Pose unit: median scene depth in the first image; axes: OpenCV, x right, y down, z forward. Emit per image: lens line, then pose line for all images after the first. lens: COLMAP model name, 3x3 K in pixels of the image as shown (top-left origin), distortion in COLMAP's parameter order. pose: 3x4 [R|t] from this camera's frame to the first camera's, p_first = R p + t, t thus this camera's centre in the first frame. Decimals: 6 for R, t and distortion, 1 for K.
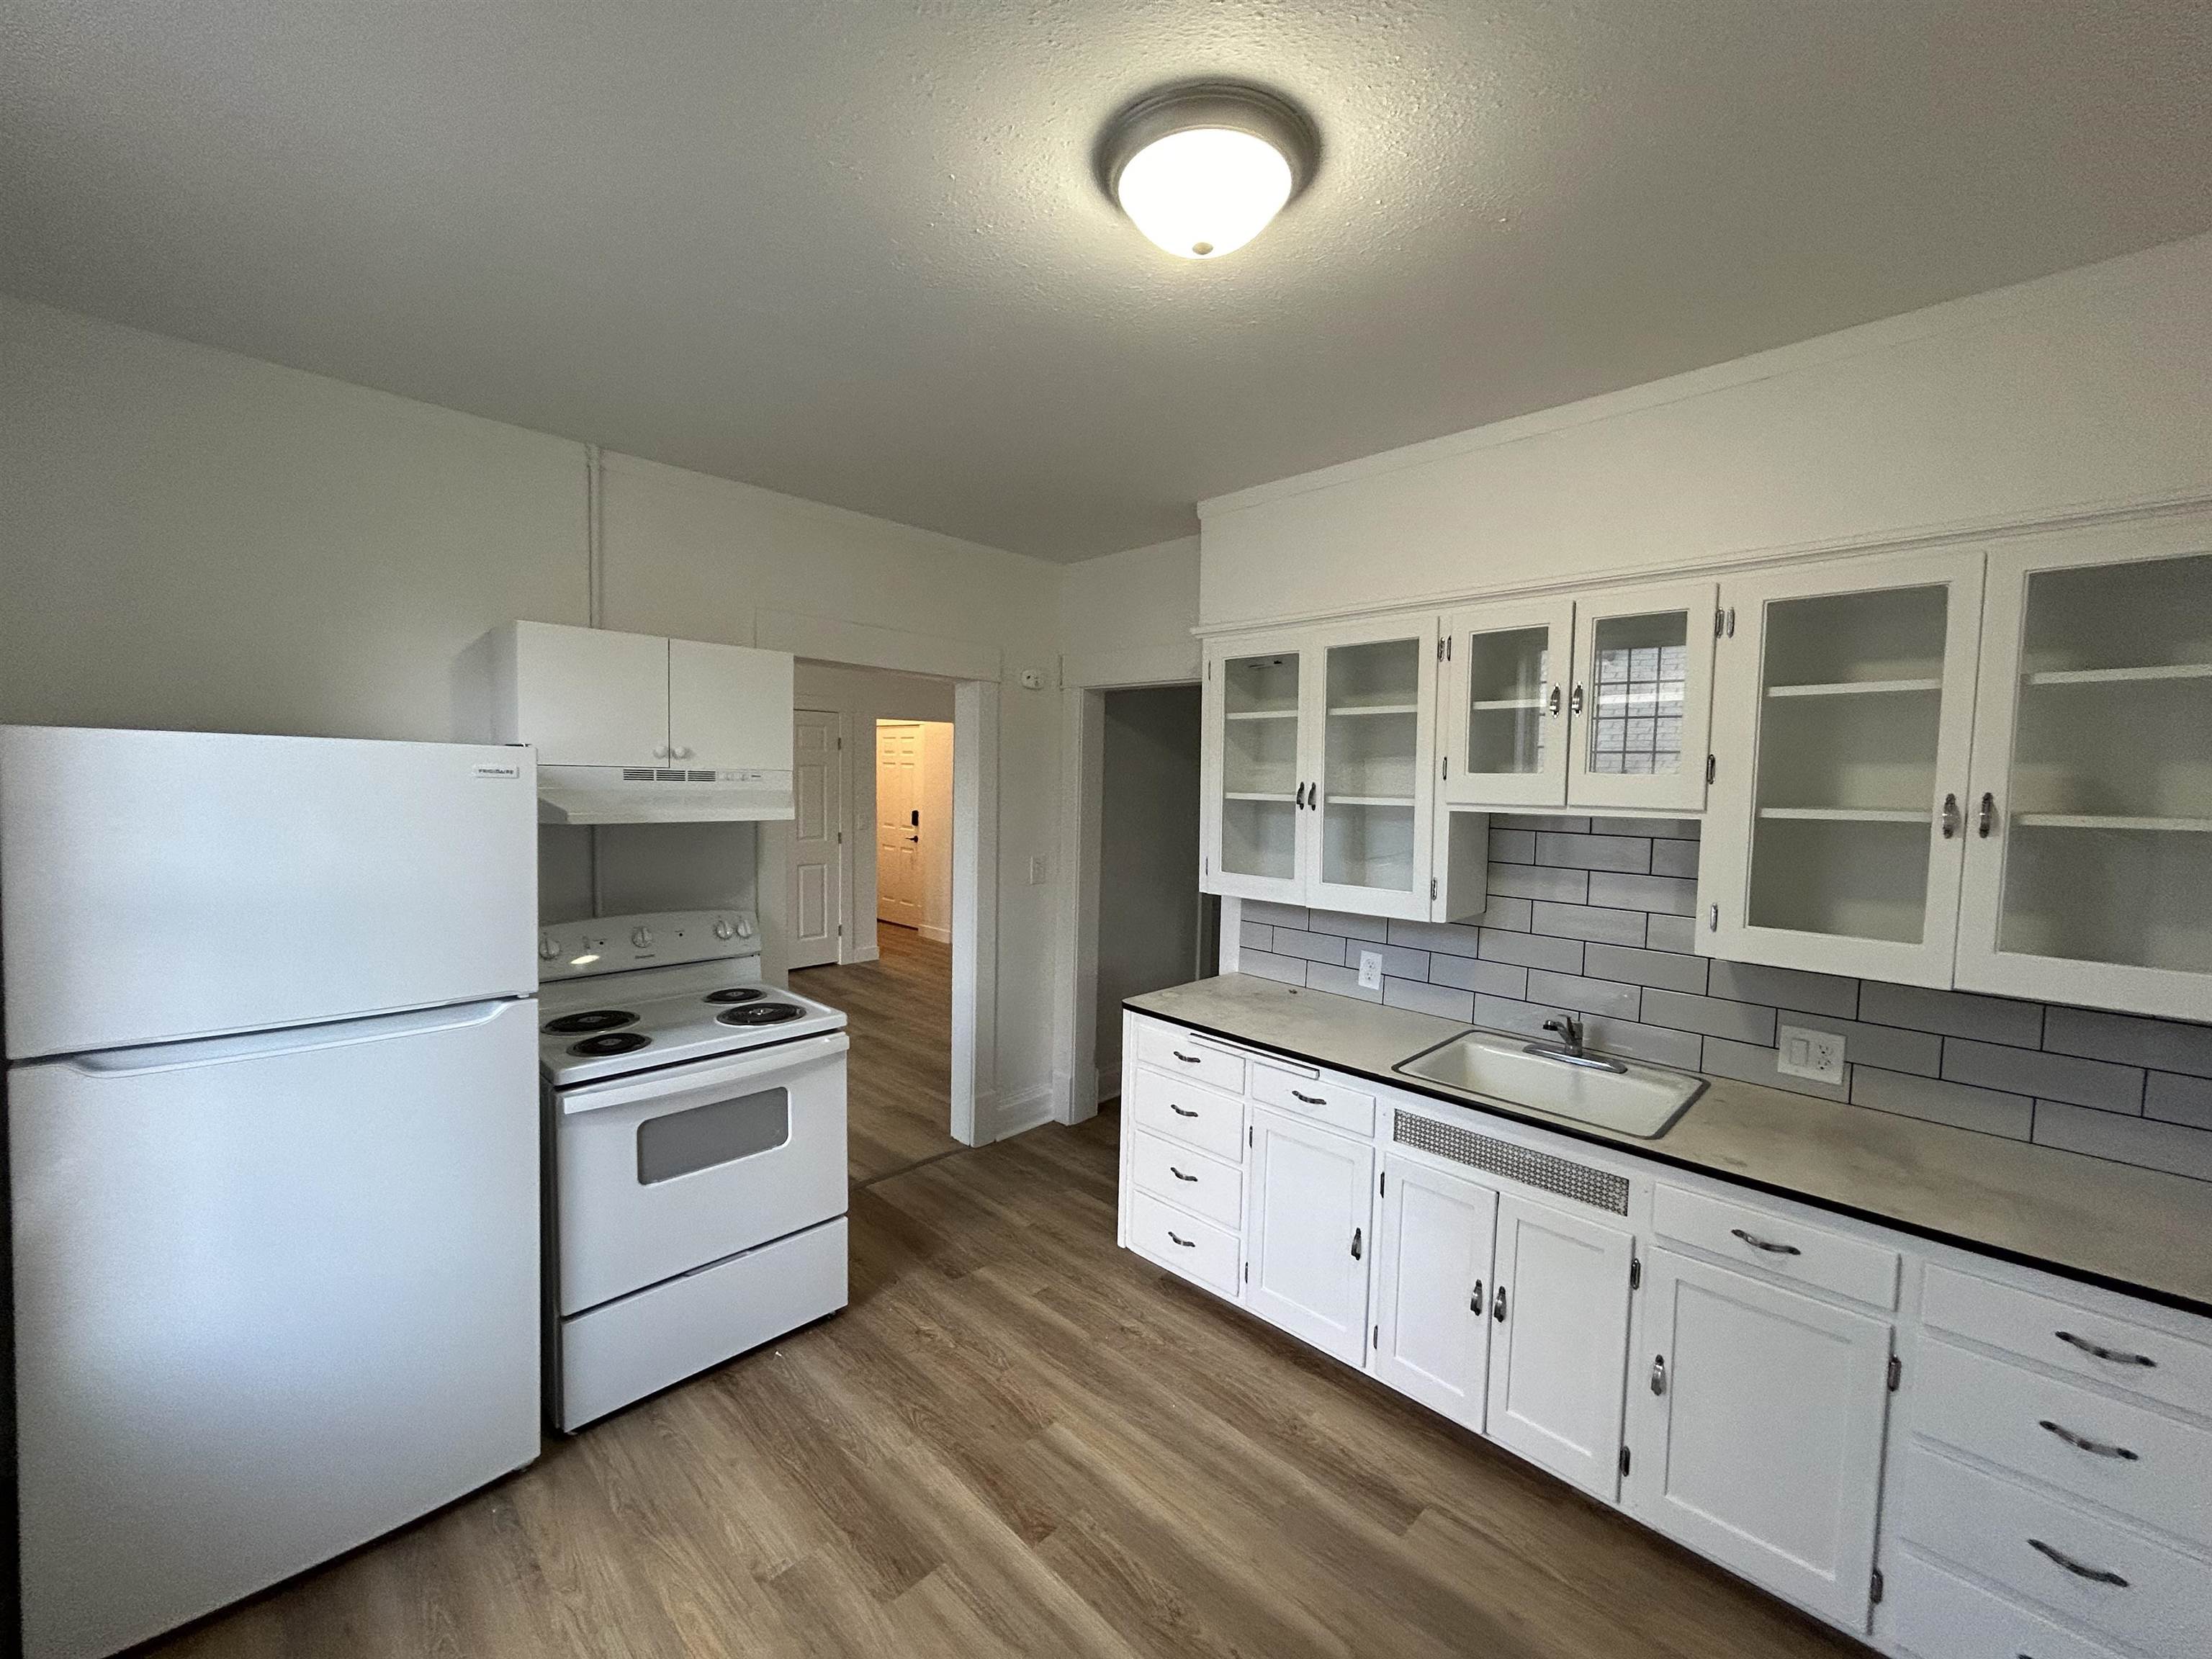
lens RADIAL K [[887.2, 0, 1111.4], [0, 887.2, 827.1], [0, 0, 1]] dist [-0.000107, 0.000856]
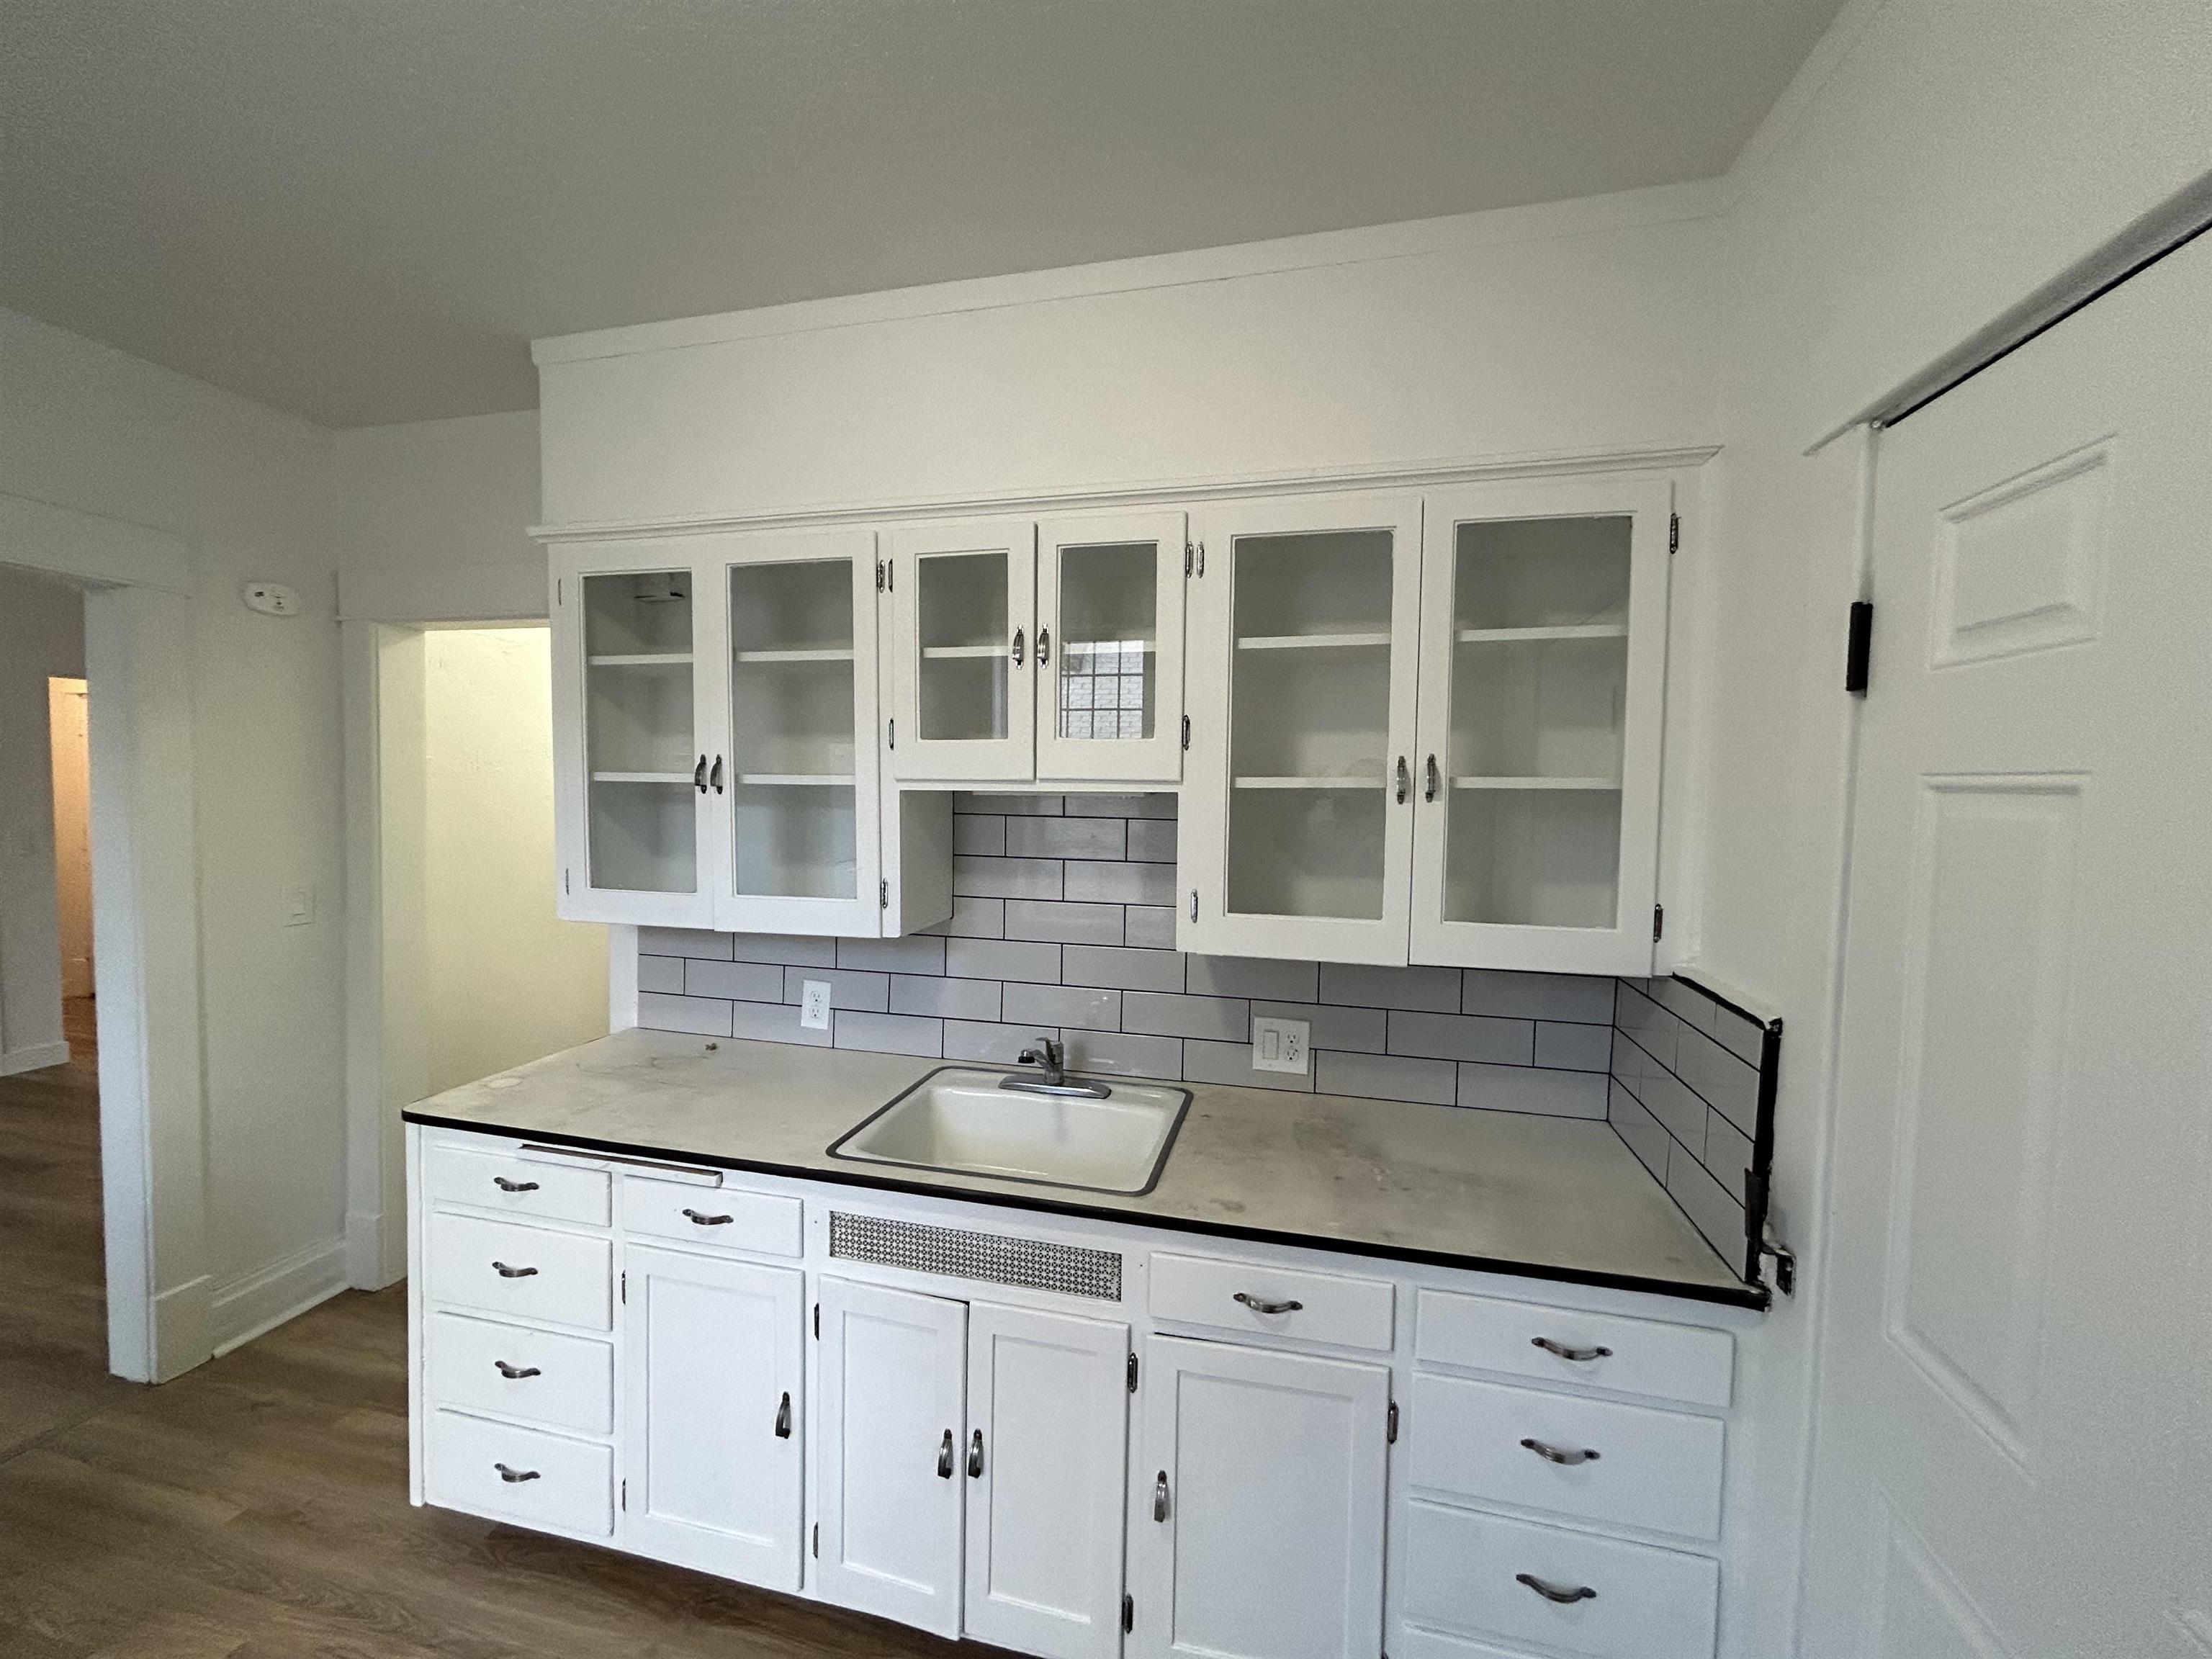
lens RADIAL K [[887.2, 0, 1106.0], [0, 887.2, 828.2], [0, 0, 1]] dist [-0.000107, 0.000856]
pose [[0.857277, -0.030116, 0.513974, 0.155661], [0.032643, 0.999459, 0.004116, 0.018818], [-0.513819, 0.013249, 0.857796, 0.283865]]
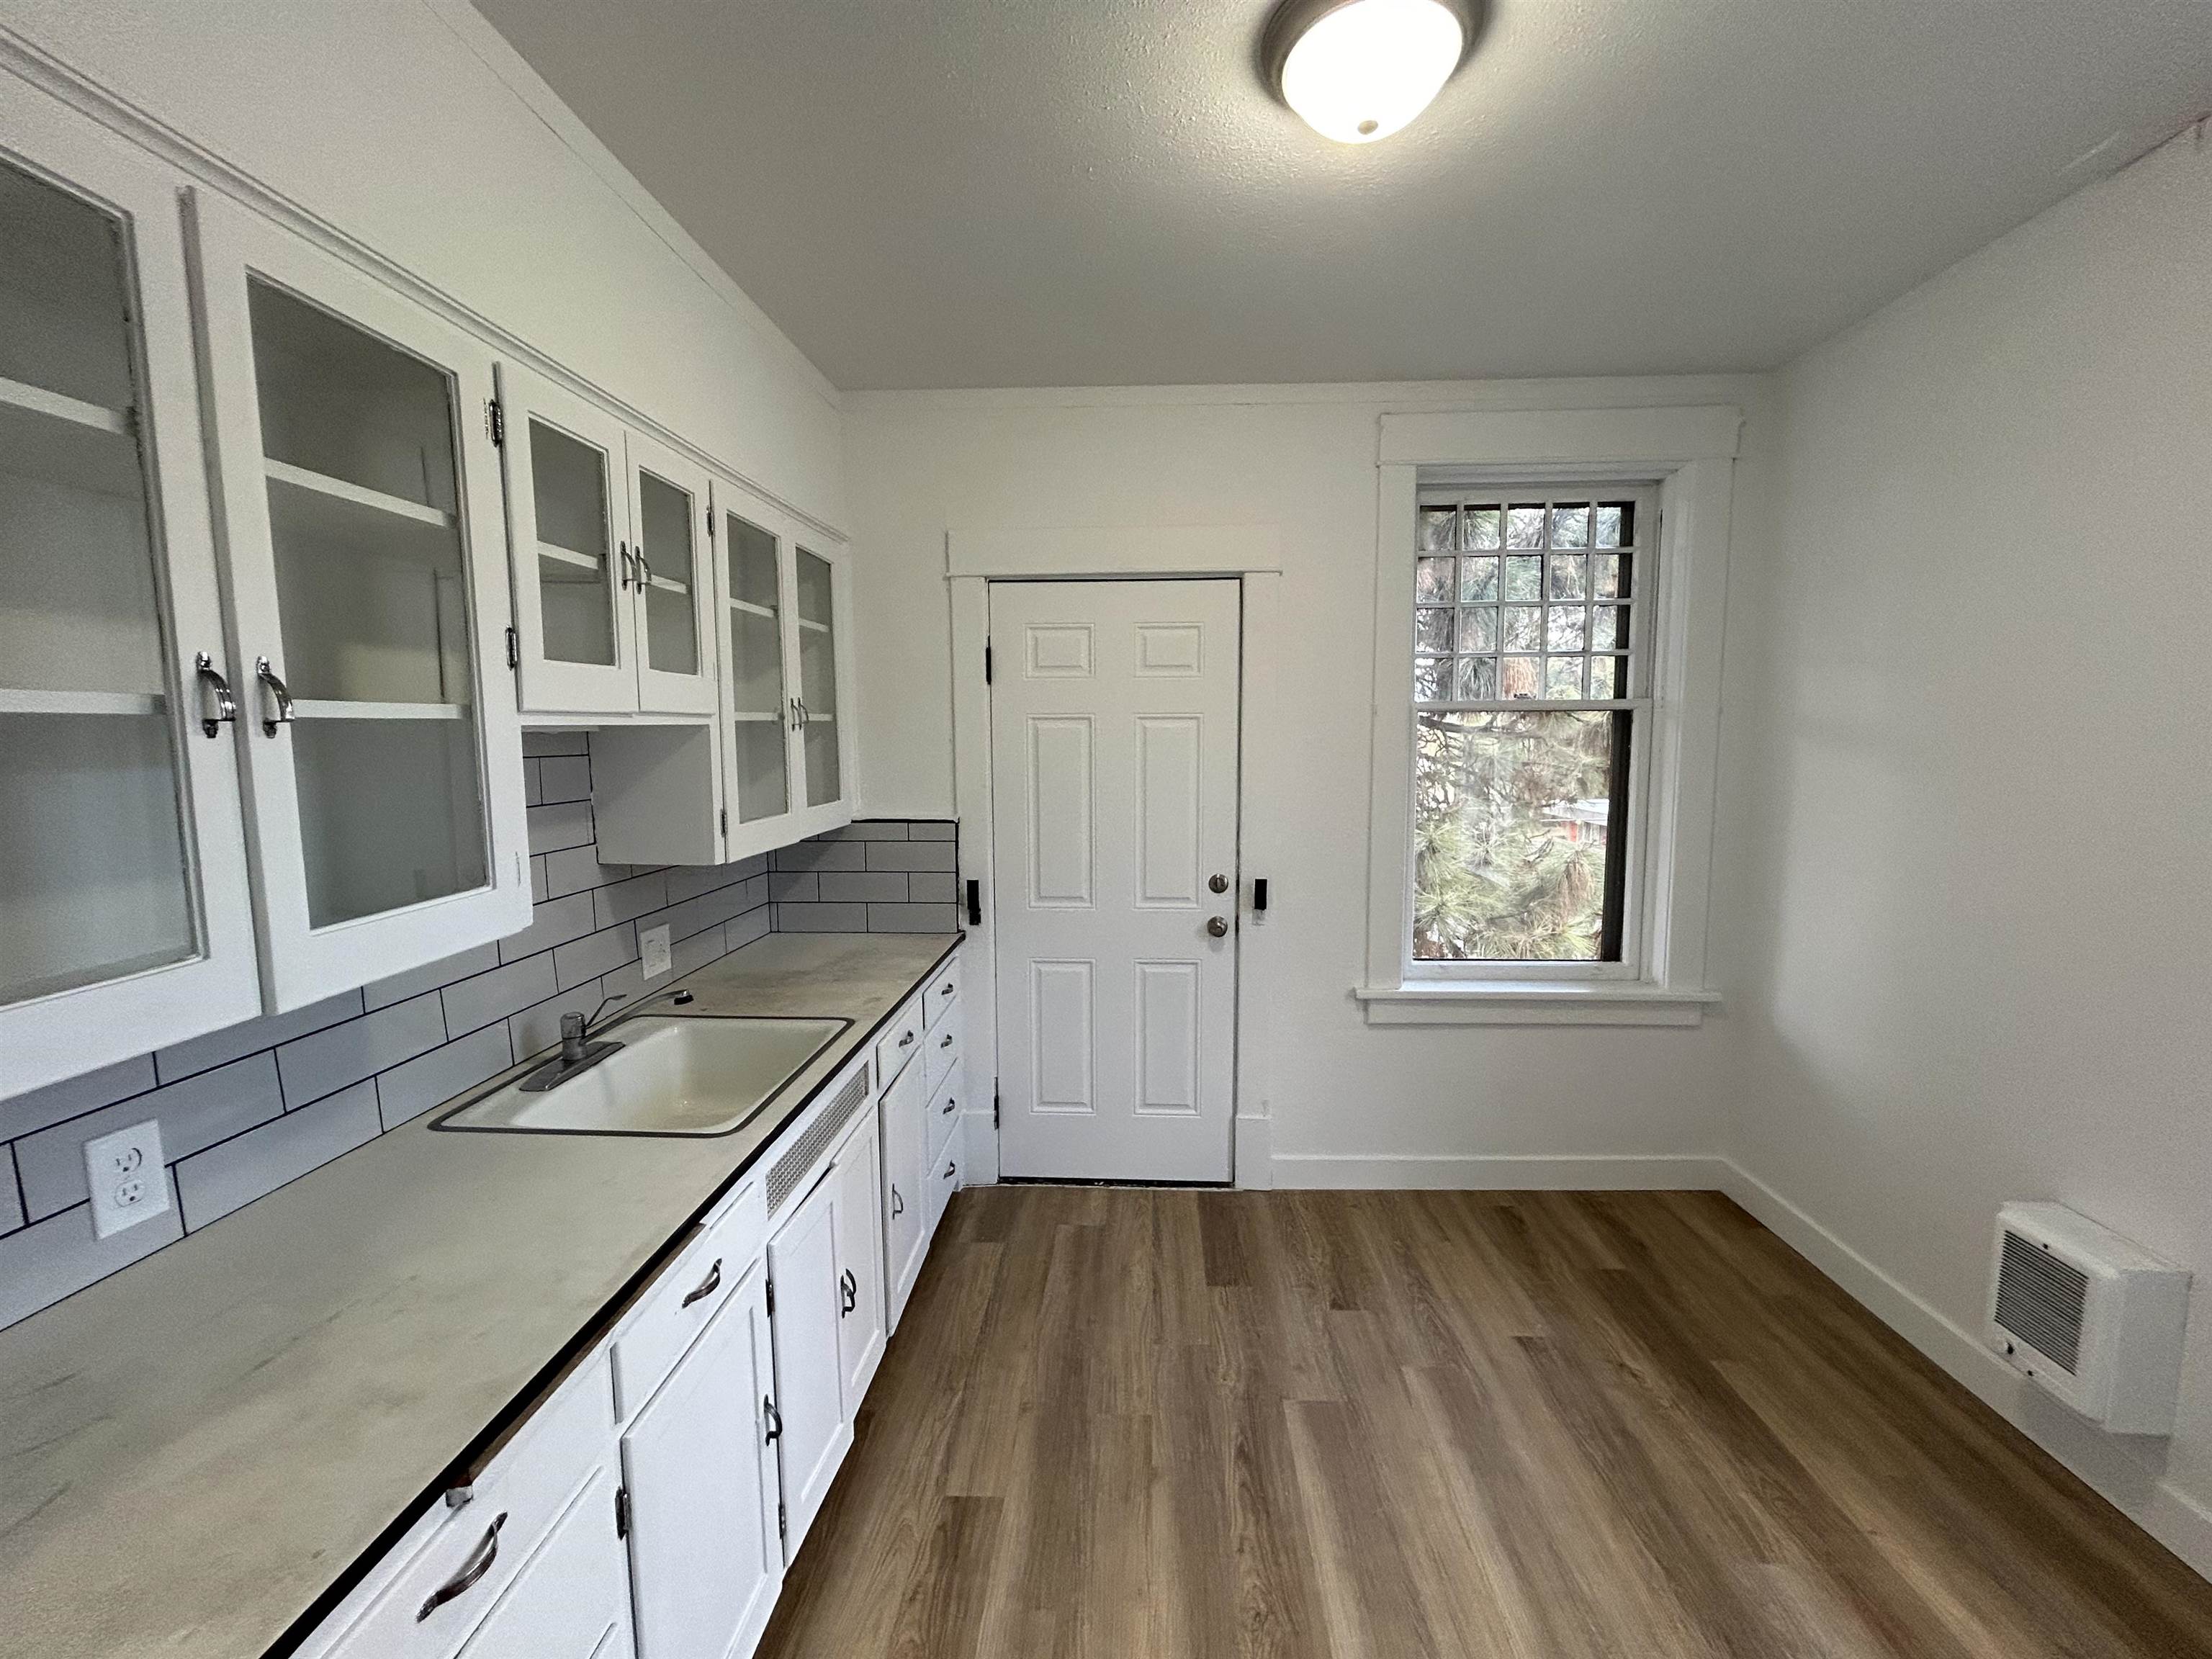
lens RADIAL K [[887.2, 0, 1113.6], [0, 887.2, 819.3], [0, 0, 1]] dist [-0.000107, 0.000856]
pose [[-0.667101, -0.088114, 0.739738, -0.318689], [0.040117, 0.987291, 0.153779, -0.034461], [-0.743886, 0.132262, -0.655088, 1.212171]]
